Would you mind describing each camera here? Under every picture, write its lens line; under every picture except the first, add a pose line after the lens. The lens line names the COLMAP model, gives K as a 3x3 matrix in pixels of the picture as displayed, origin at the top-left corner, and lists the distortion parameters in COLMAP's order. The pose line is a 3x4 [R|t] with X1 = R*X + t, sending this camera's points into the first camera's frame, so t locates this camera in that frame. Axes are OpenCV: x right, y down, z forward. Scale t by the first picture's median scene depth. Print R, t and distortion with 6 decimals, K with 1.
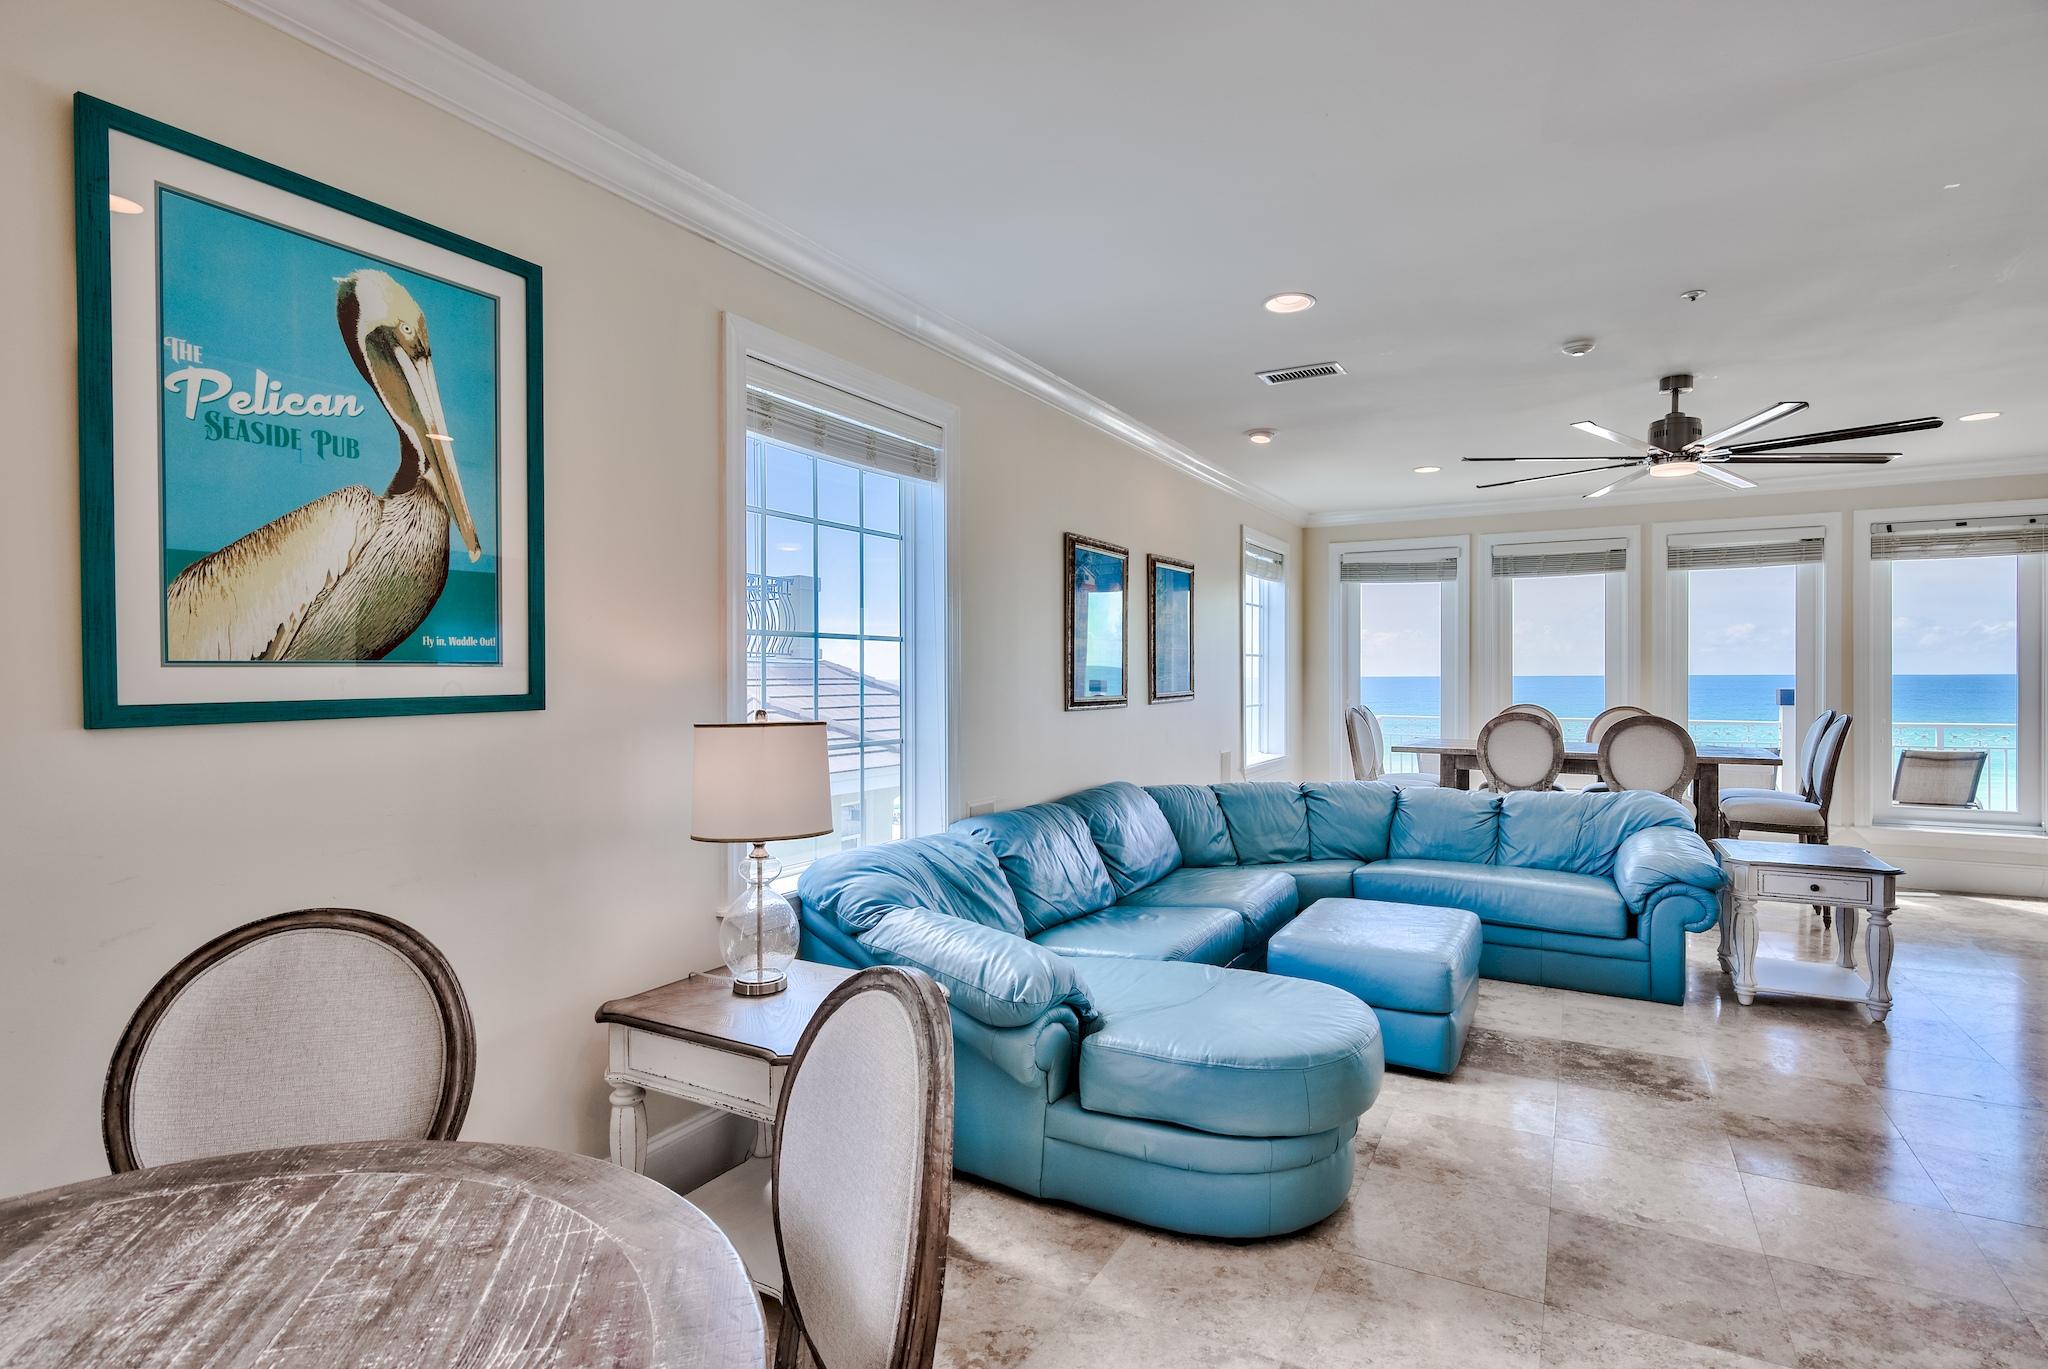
lens RADIAL K [[1020.2, 0, 1036.9], [0, 1020.2, 689.0], [0, 0, 1]] dist [-0.003959, -0.000253]
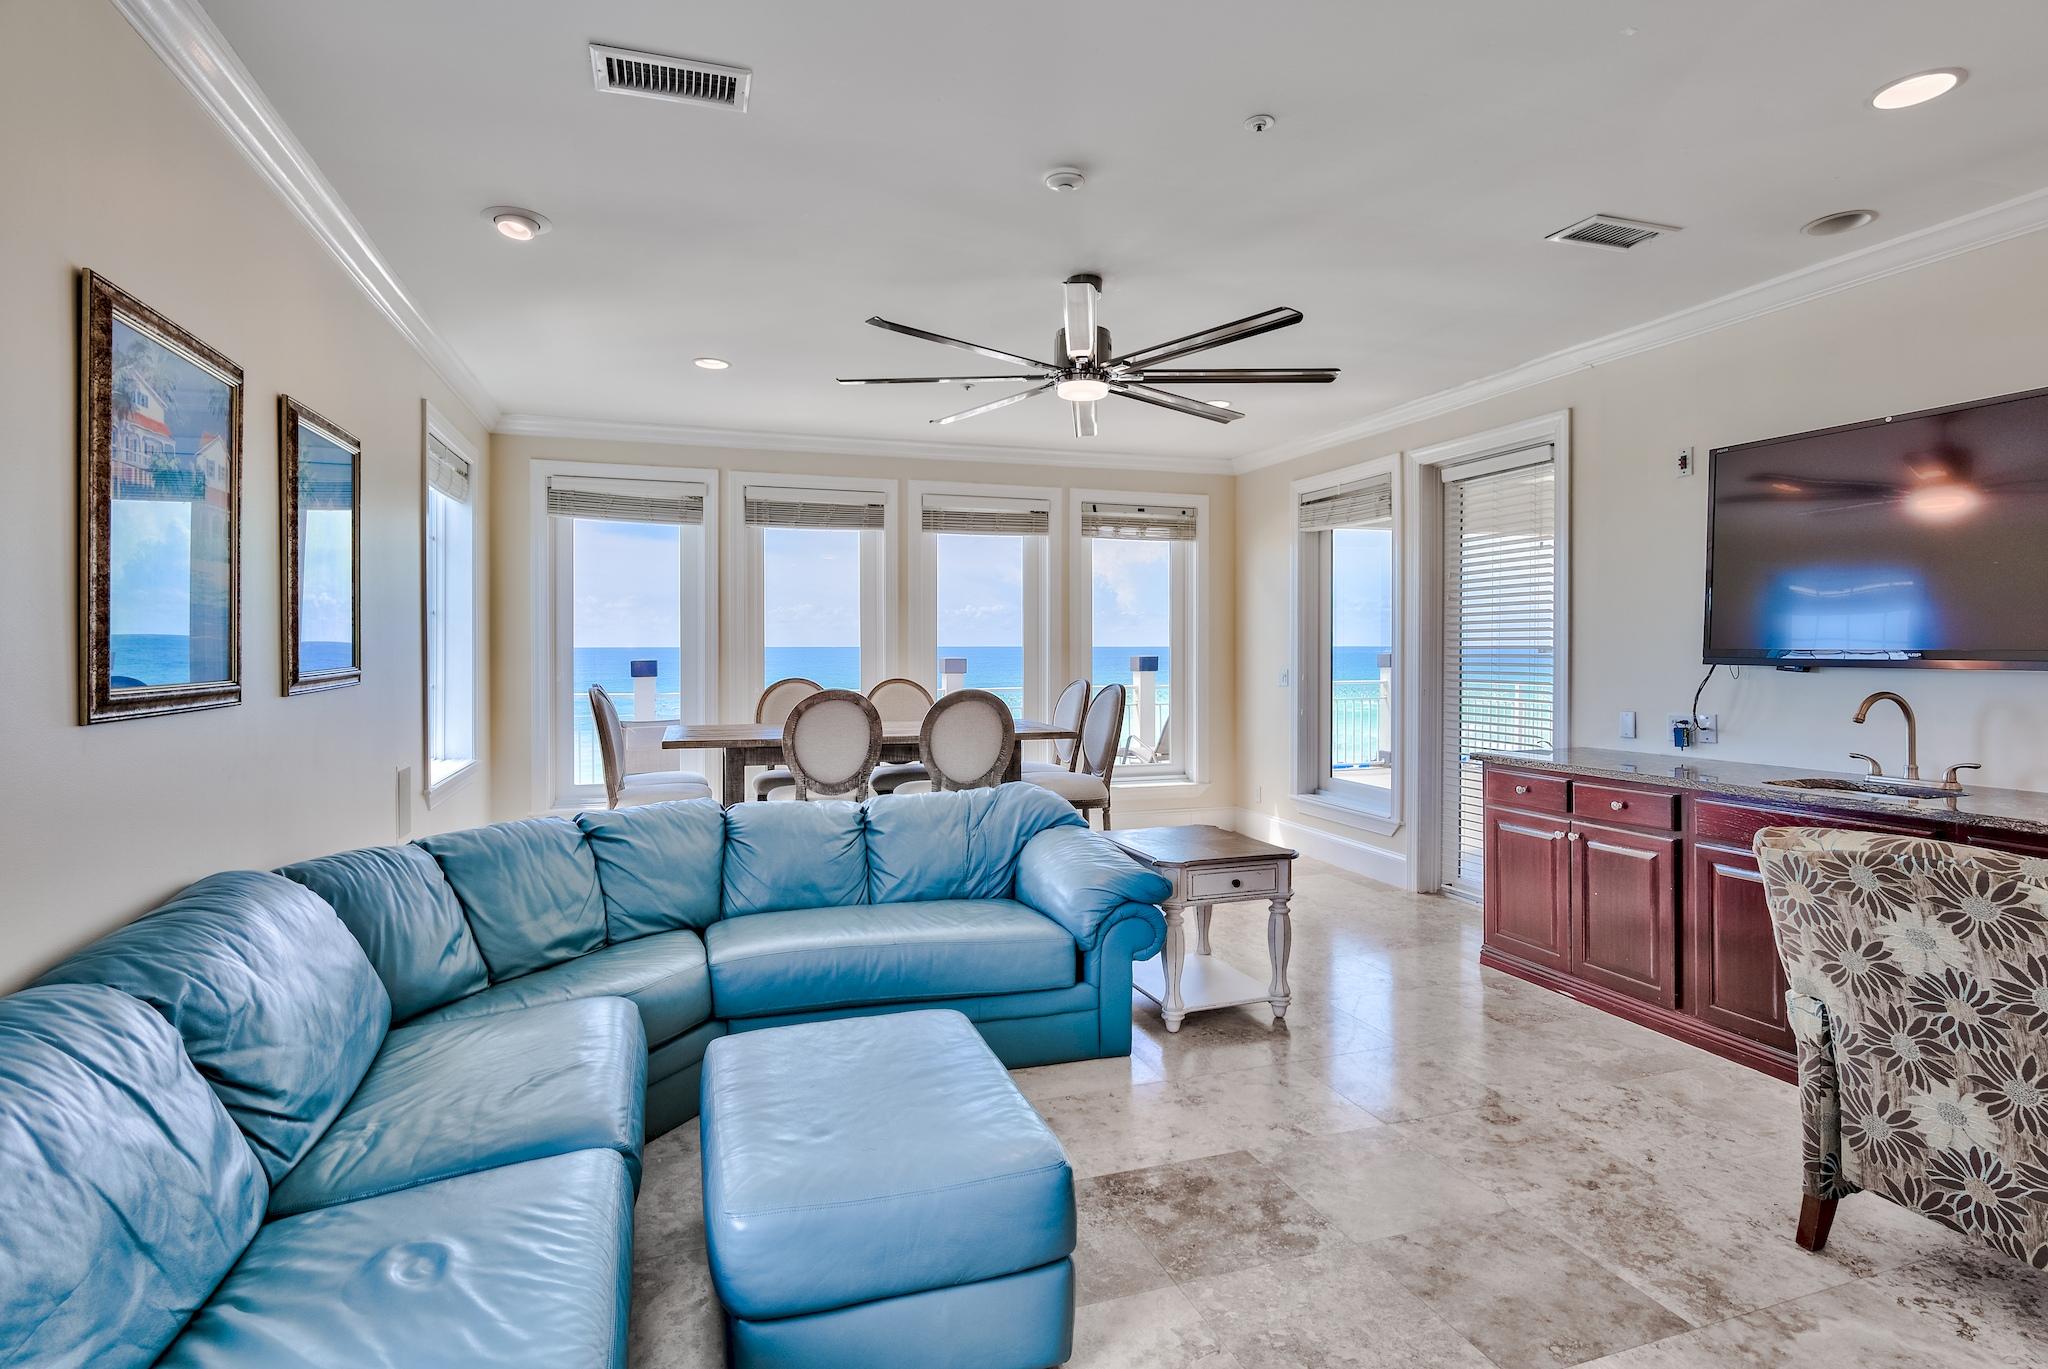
lens RADIAL K [[1034.8, 0, 1027.7], [0, 1034.8, 656.6], [0, 0, 1]] dist [-0.000531, -0.000462]
pose [[0.682564, -0.004352, 0.730813, -0.011852], [0.006246, 0.999980, 0.000122, -0.002252], [-0.730799, 0.004482, 0.682578, 0.402554]]
